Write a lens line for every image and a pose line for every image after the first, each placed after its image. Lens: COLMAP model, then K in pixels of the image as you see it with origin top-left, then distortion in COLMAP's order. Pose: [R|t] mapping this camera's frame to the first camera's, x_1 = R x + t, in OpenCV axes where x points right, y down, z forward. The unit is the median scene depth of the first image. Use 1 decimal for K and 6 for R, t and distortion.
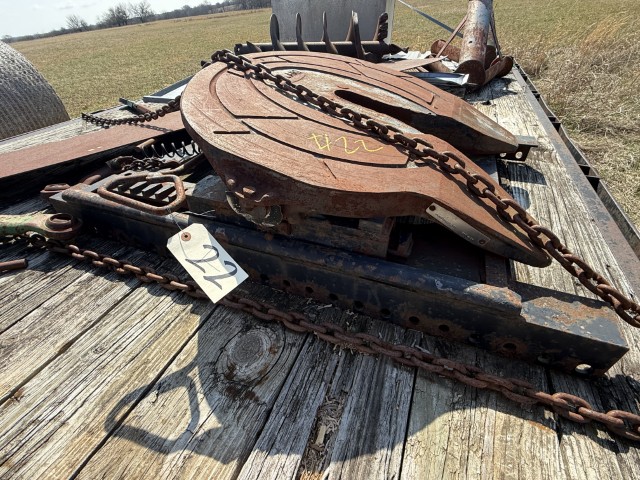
lens RADIAL K [[306.0, 0, 314.4], [0, 306.0, 241.1], [0, 0, 1]] dist [0.000306, -0.000001]
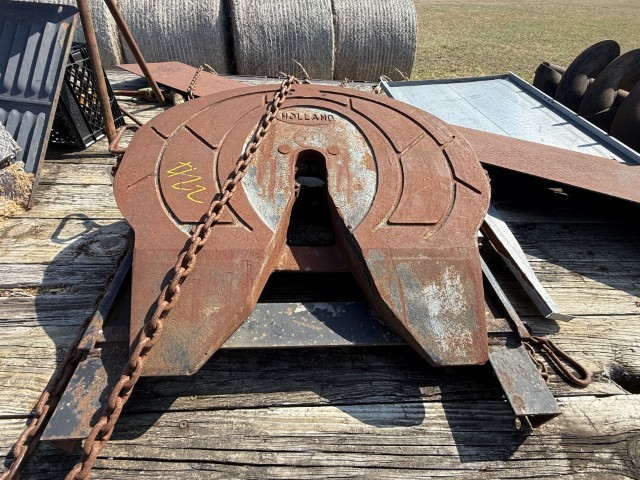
lens RADIAL K [[306.0, 0, 314.4], [0, 306.0, 241.1], [0, 0, 1]] dist [0.000306, -0.000001]
pose [[0.423040, 0.657441, -0.623546, 1.407102], [-0.603777, 0.717650, 0.347032, -0.992335], [0.675641, 0.229674, 0.700542, 0.604492]]
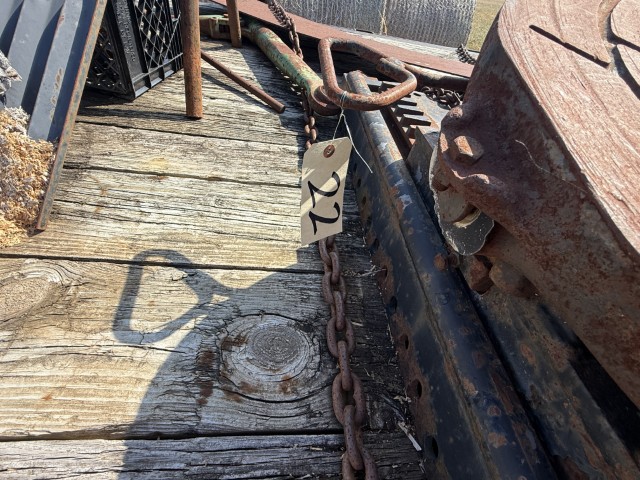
lens RADIAL K [[306.0, 0, 314.4], [0, 306.0, 241.1], [0, 0, 1]] dist [0.000306, -0.000001]
pose [[0.423945, 0.711149, -0.560837, 0.026512], [-0.676993, 0.660170, 0.325356, -0.067491], [0.601624, 0.241750, 0.761318, 0.529680]]
